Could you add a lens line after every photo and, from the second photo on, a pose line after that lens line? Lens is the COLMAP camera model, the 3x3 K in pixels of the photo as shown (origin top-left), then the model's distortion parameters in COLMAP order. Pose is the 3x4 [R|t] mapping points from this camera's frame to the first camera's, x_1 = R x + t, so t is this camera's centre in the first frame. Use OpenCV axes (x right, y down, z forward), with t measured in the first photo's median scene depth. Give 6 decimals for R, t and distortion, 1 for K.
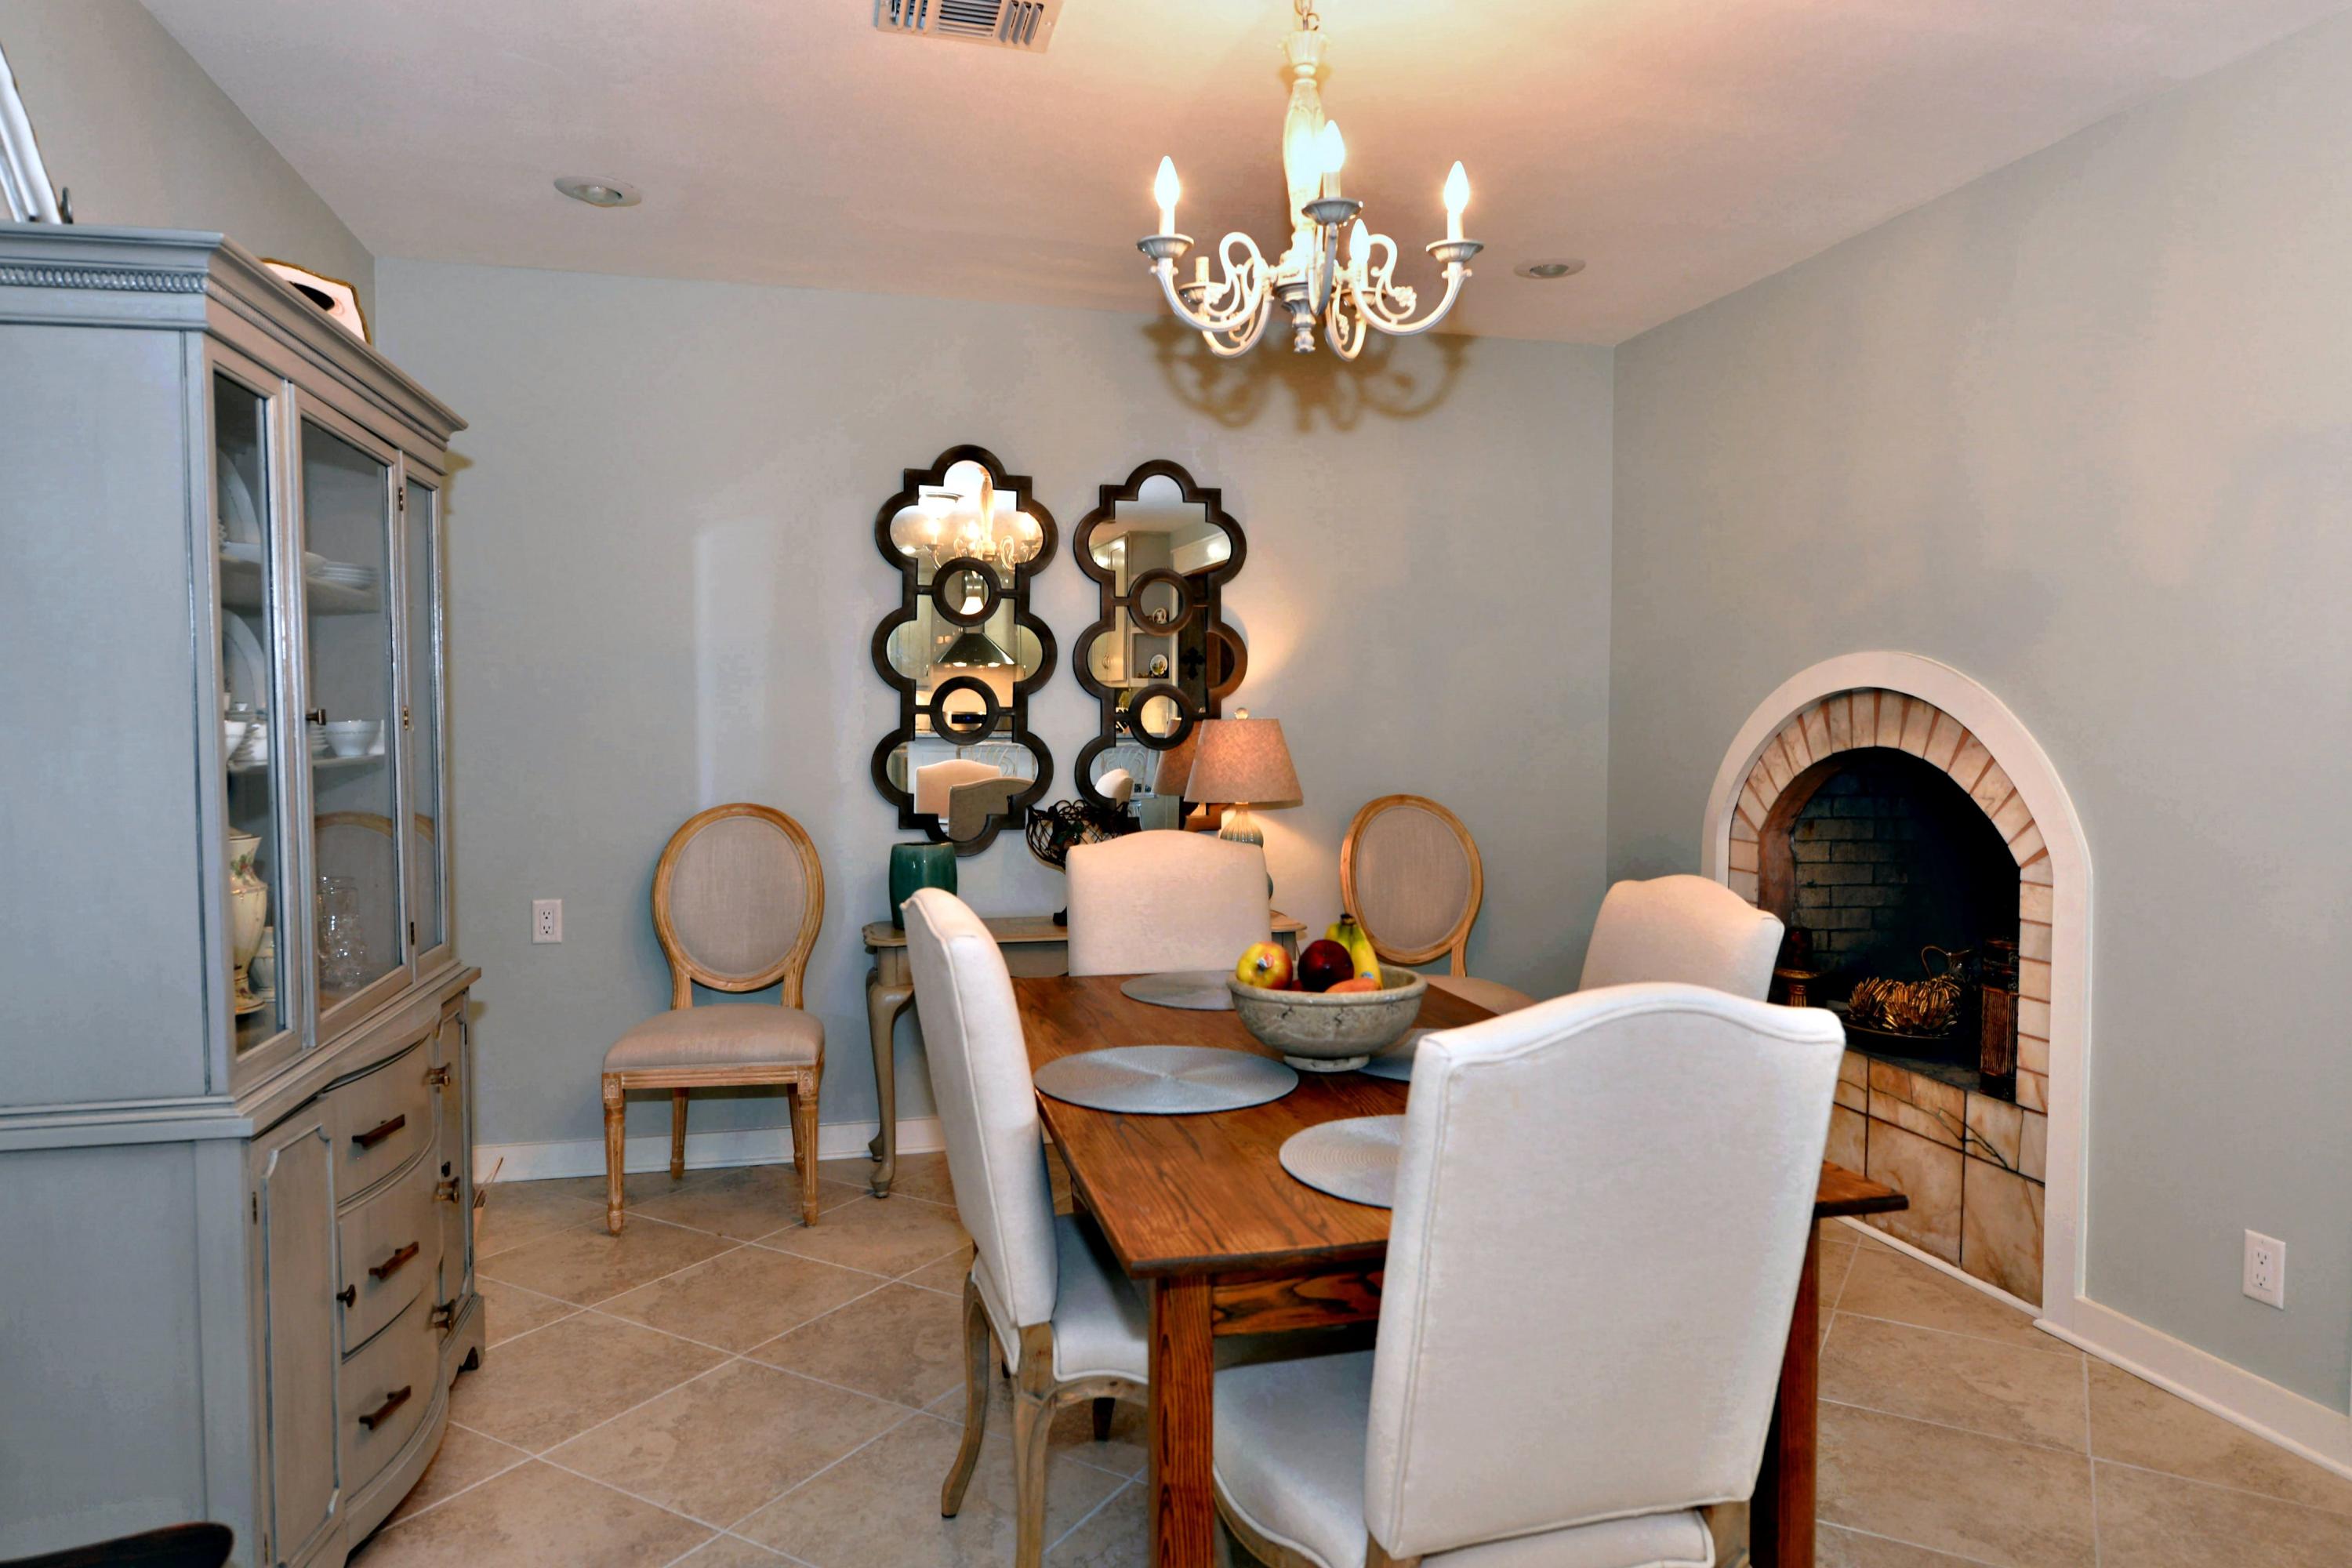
lens RADIAL K [[1456.3, 0, 1177.4], [0, 1456.3, 789.2], [0, 0, 1]] dist [0.034560, 0.000417]
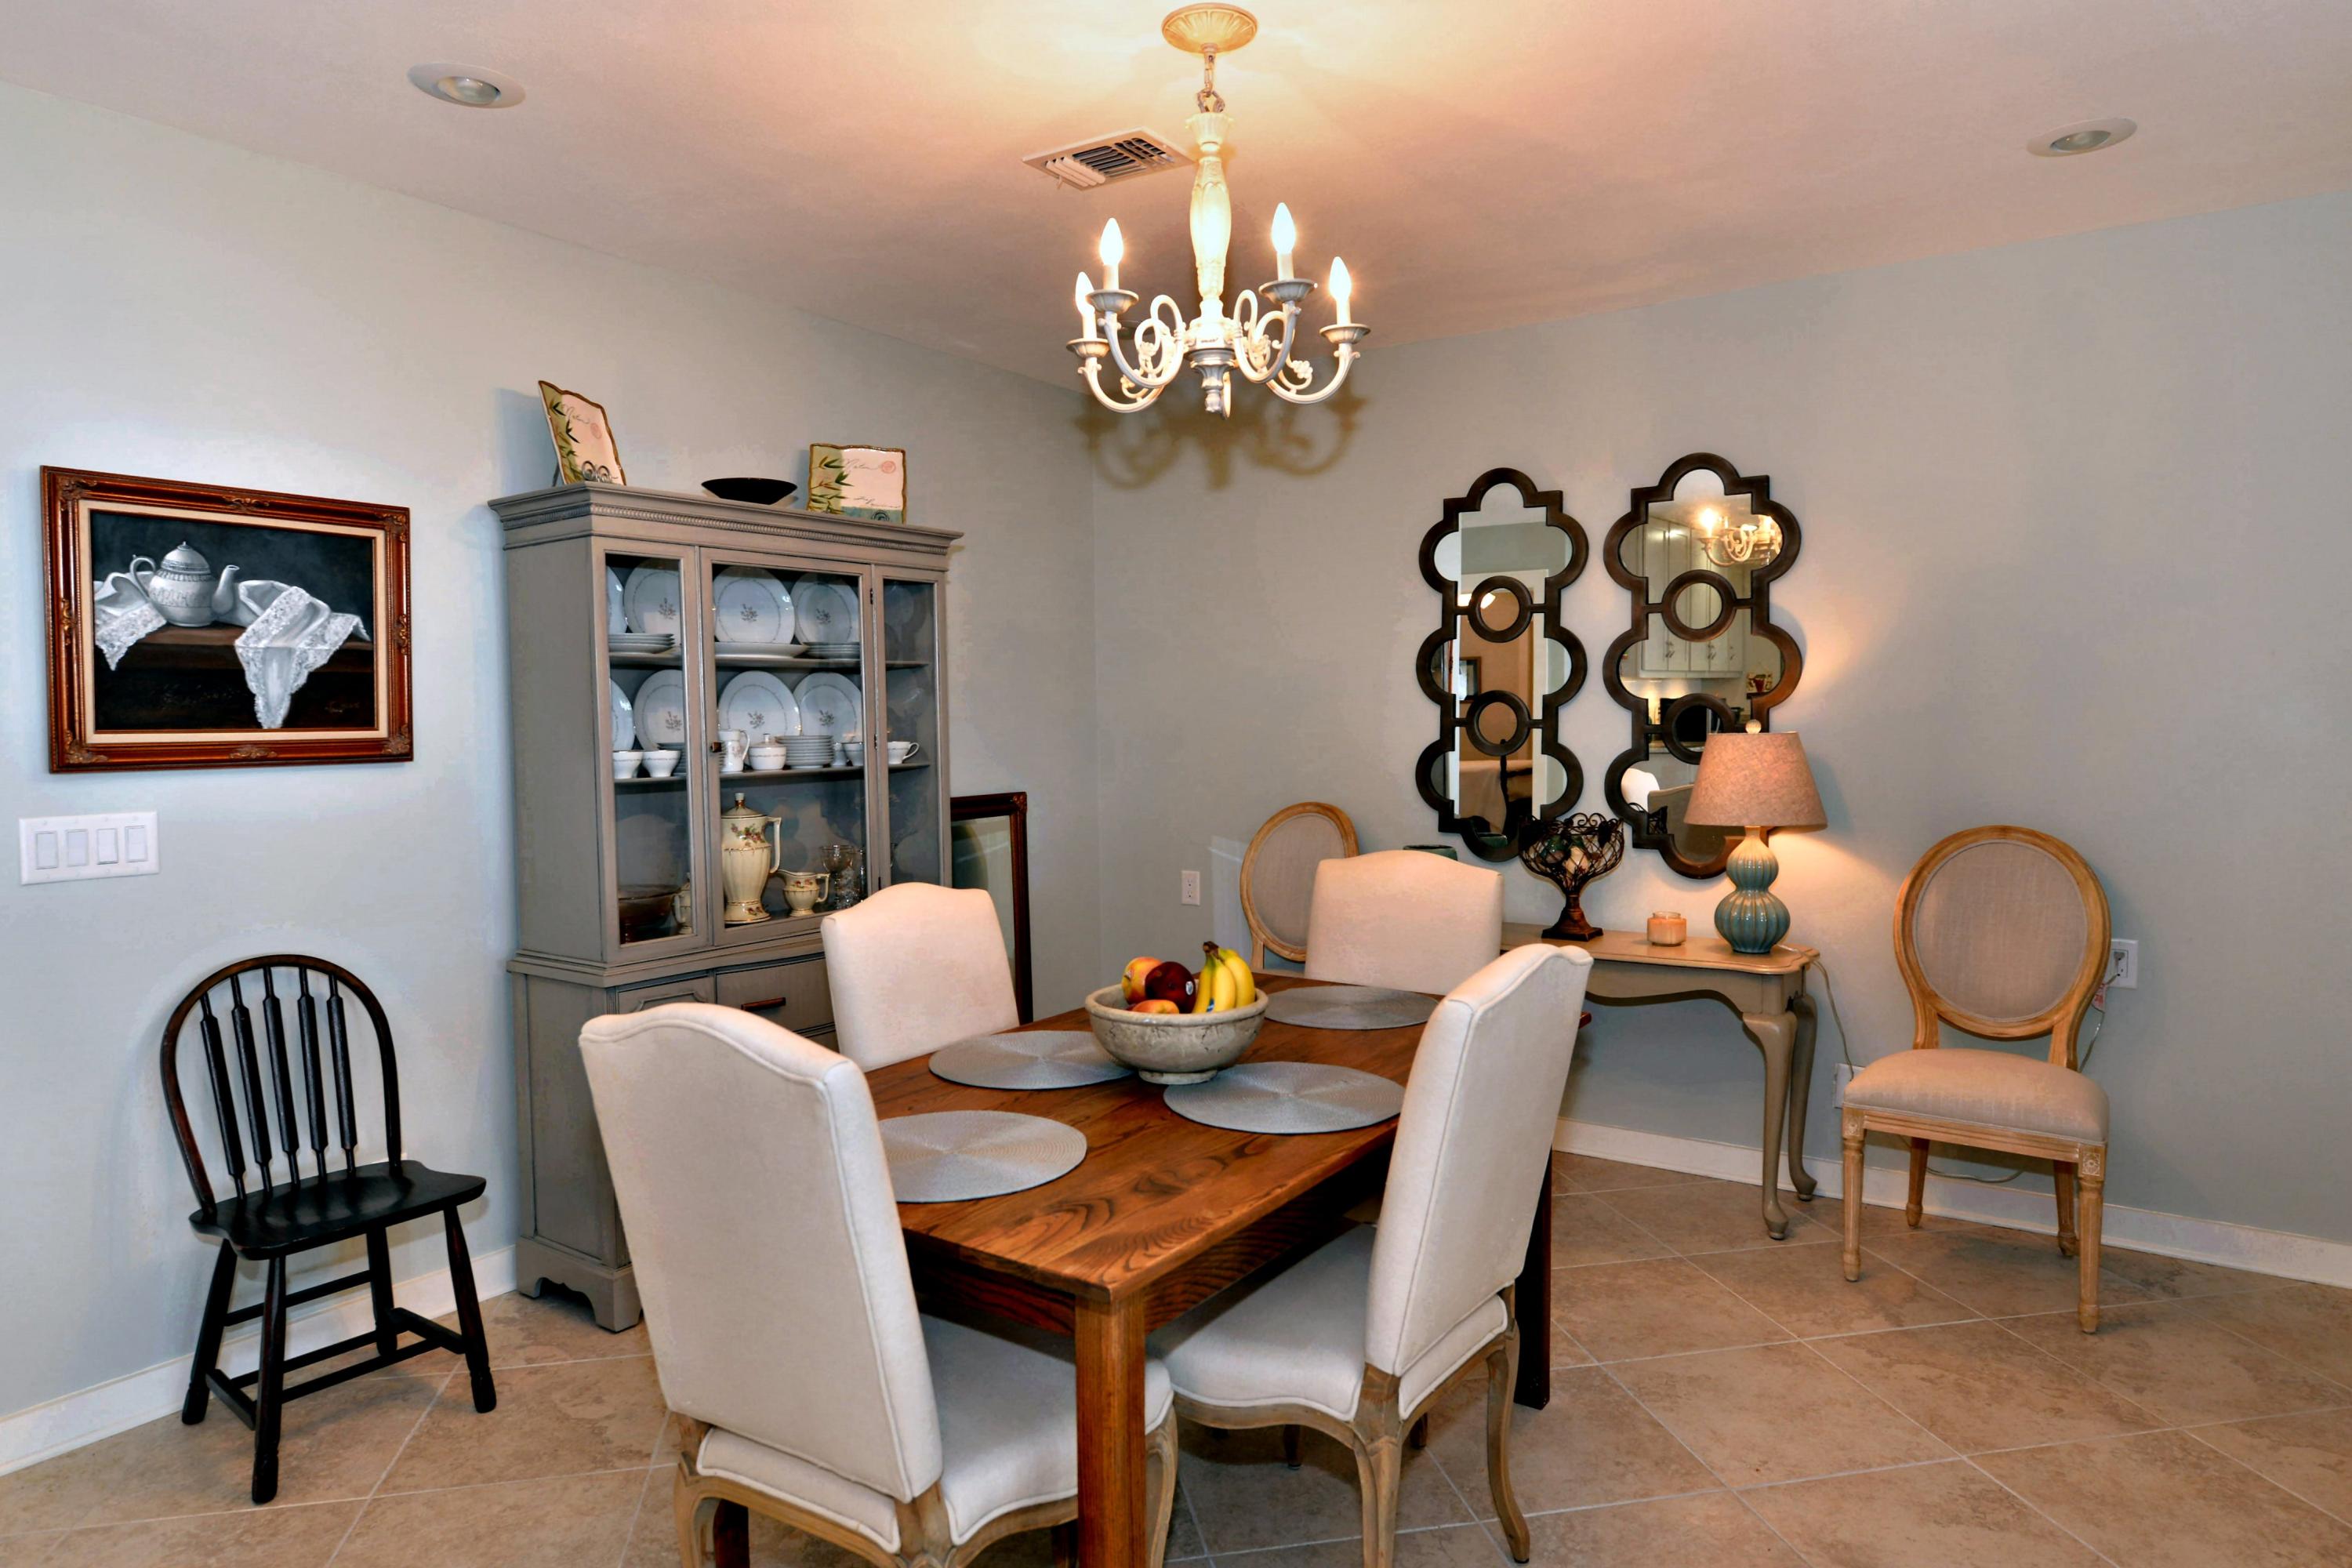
lens RADIAL K [[1402.2, 0, 1175.1], [0, 1402.2, 775.4], [0, 0, 1]] dist [-0.005378, -0.000790]
pose [[0.668255, 0.028507, -0.743386, 0.443619], [-0.025862, 0.999552, 0.015082, -0.025242], [0.743483, 0.009147, 0.668693, 0.156373]]
